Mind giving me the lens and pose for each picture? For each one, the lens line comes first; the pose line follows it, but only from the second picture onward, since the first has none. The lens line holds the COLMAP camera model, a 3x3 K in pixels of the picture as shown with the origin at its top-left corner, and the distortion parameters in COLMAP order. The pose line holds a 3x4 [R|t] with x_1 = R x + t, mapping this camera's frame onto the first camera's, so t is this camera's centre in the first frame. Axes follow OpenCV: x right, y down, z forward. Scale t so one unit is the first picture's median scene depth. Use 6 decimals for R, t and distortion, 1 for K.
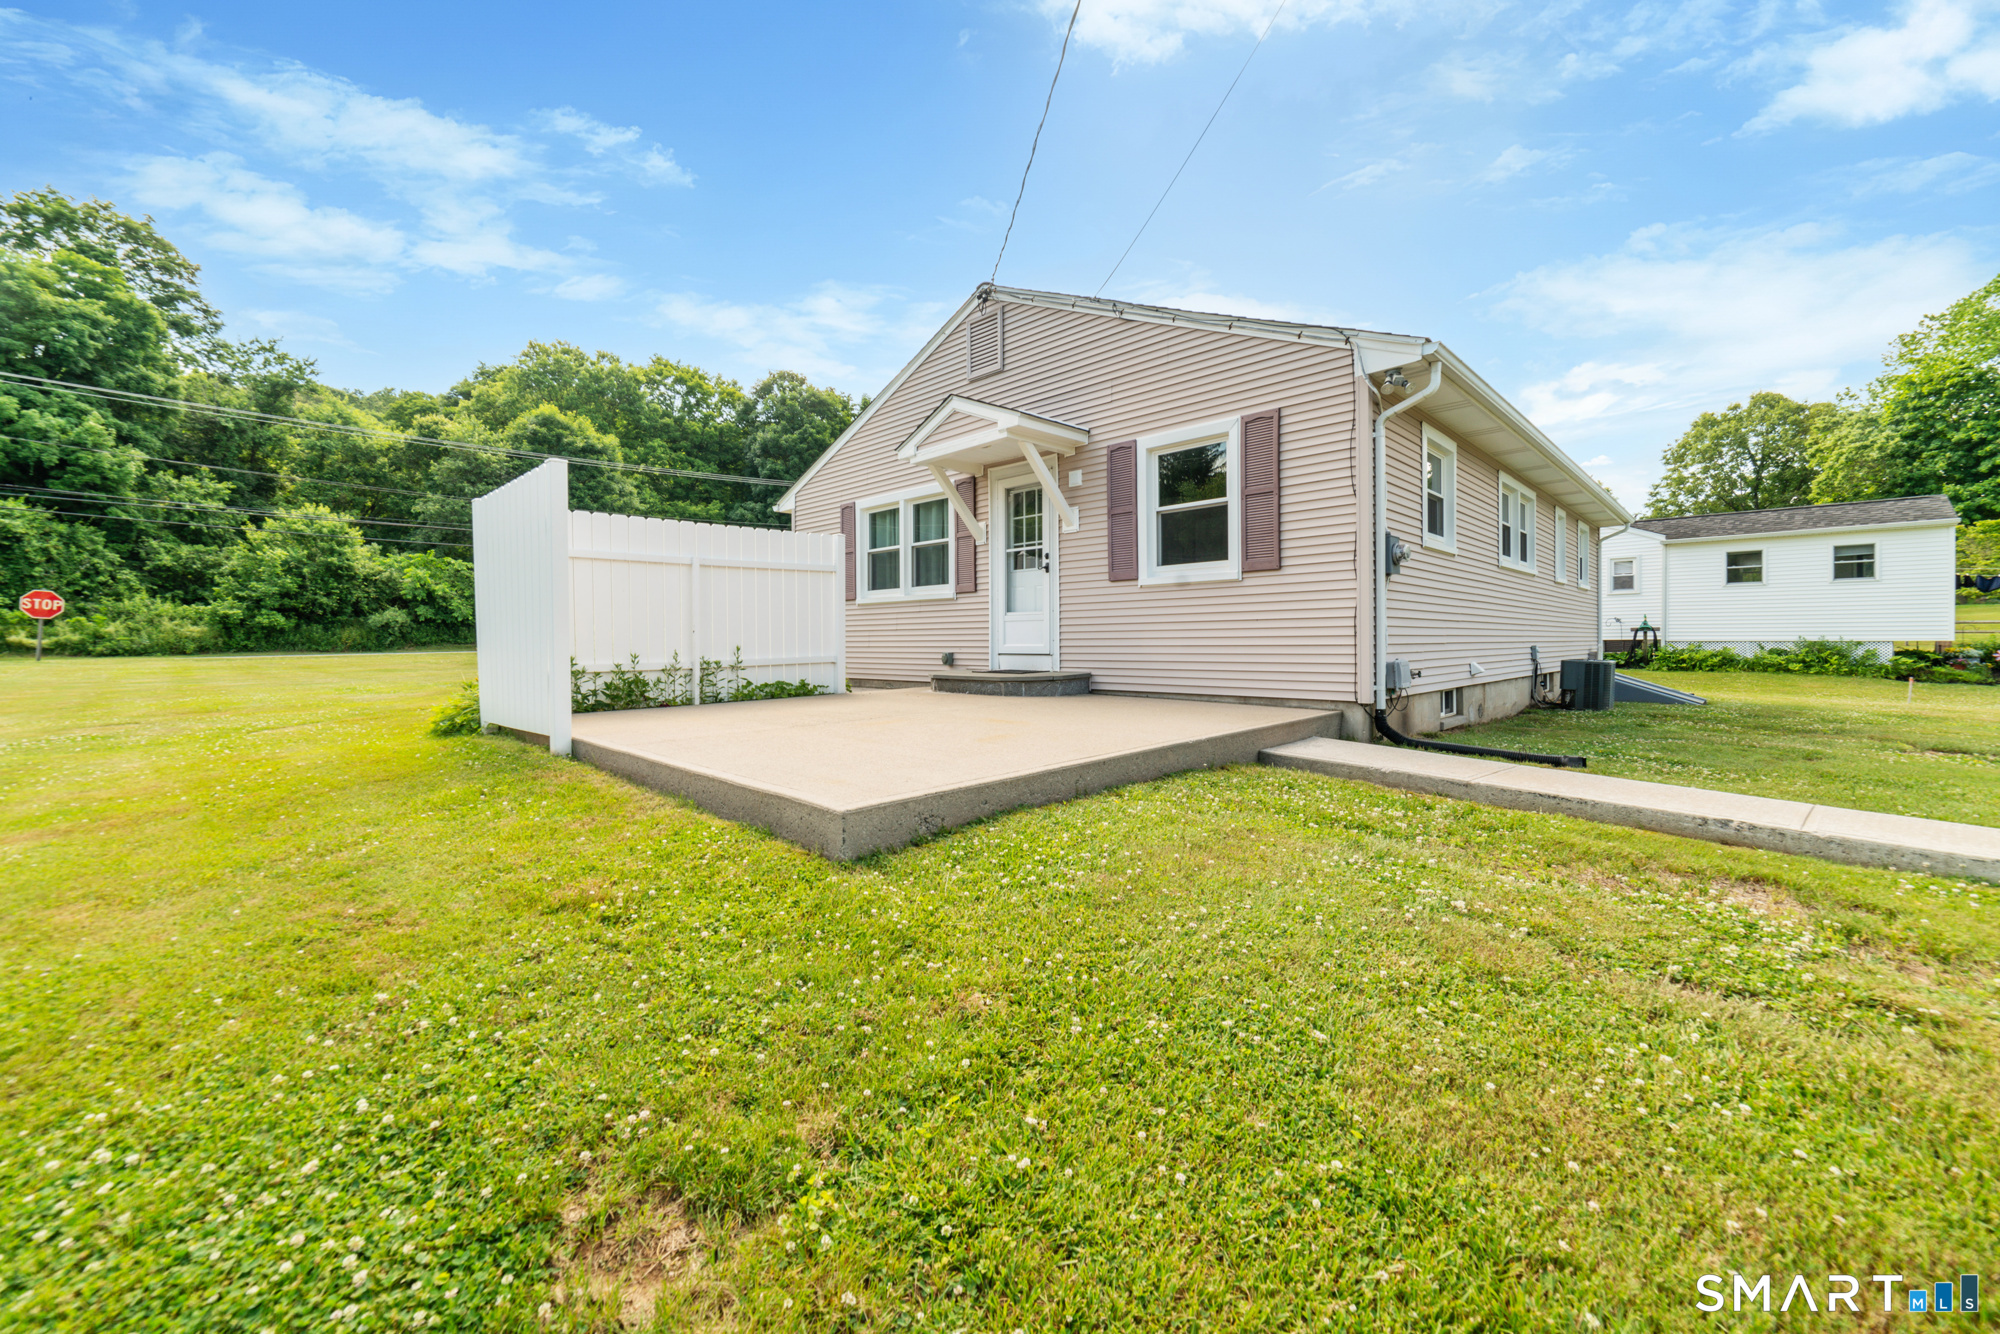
lens RADIAL K [[795.8, 0, 1000.0], [0, 795.8, 667.0], [0, 0, 1]] dist [-0.001216, -0.000021]
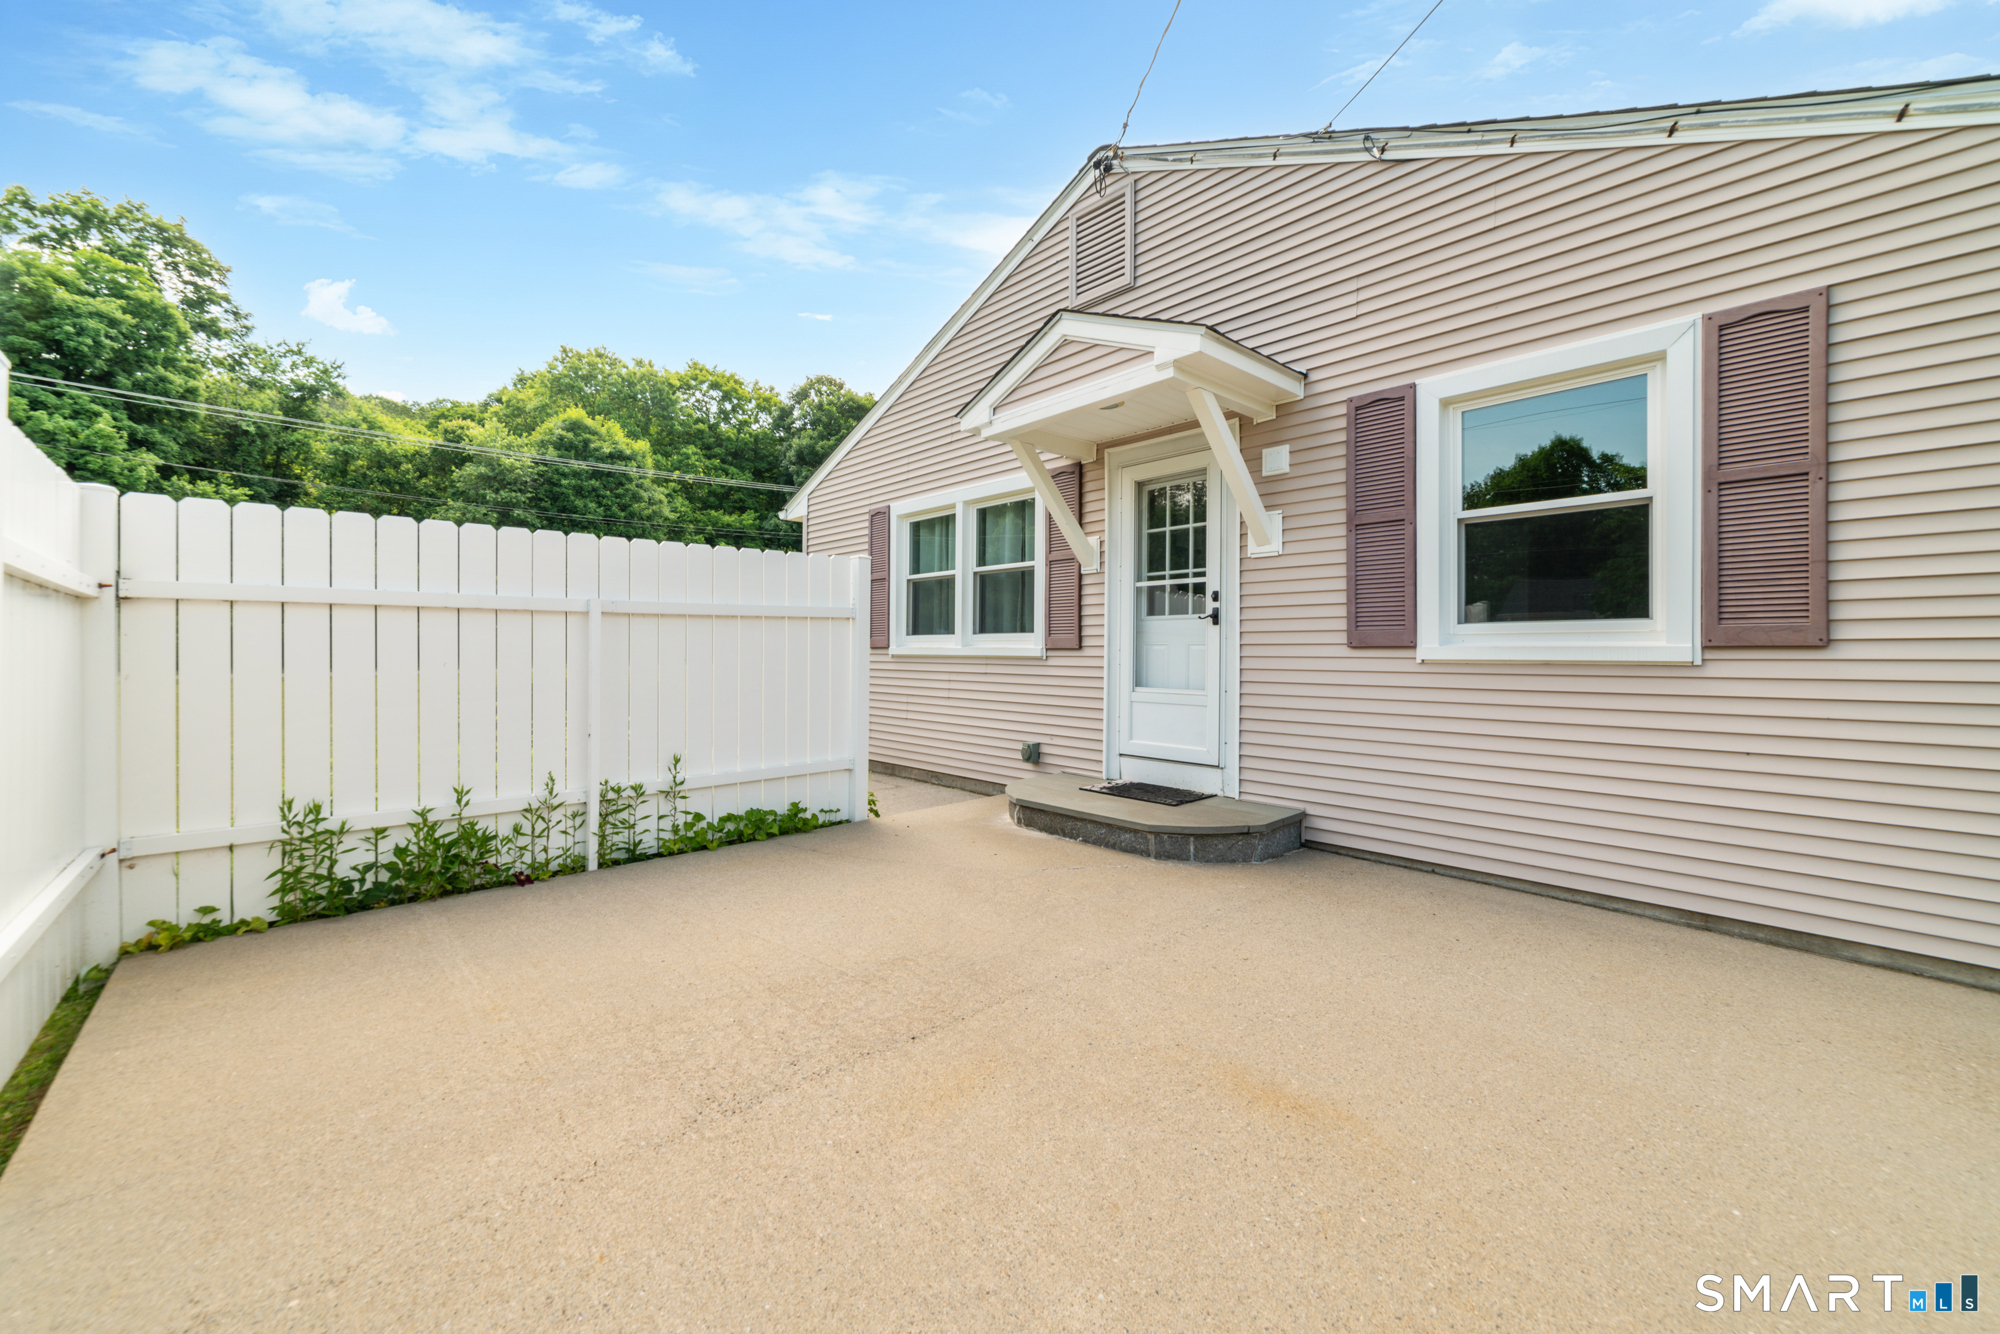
lens RADIAL K [[777.8, 0, 989.5], [0, 777.8, 667.4], [0, 0, 1]] dist [0.002231, 0.000417]
pose [[0.998394, 0.014076, -0.054878, -0.019965], [-0.014573, 0.999856, -0.008662, -0.021907], [0.054748, 0.009448, 0.998456, 0.116708]]
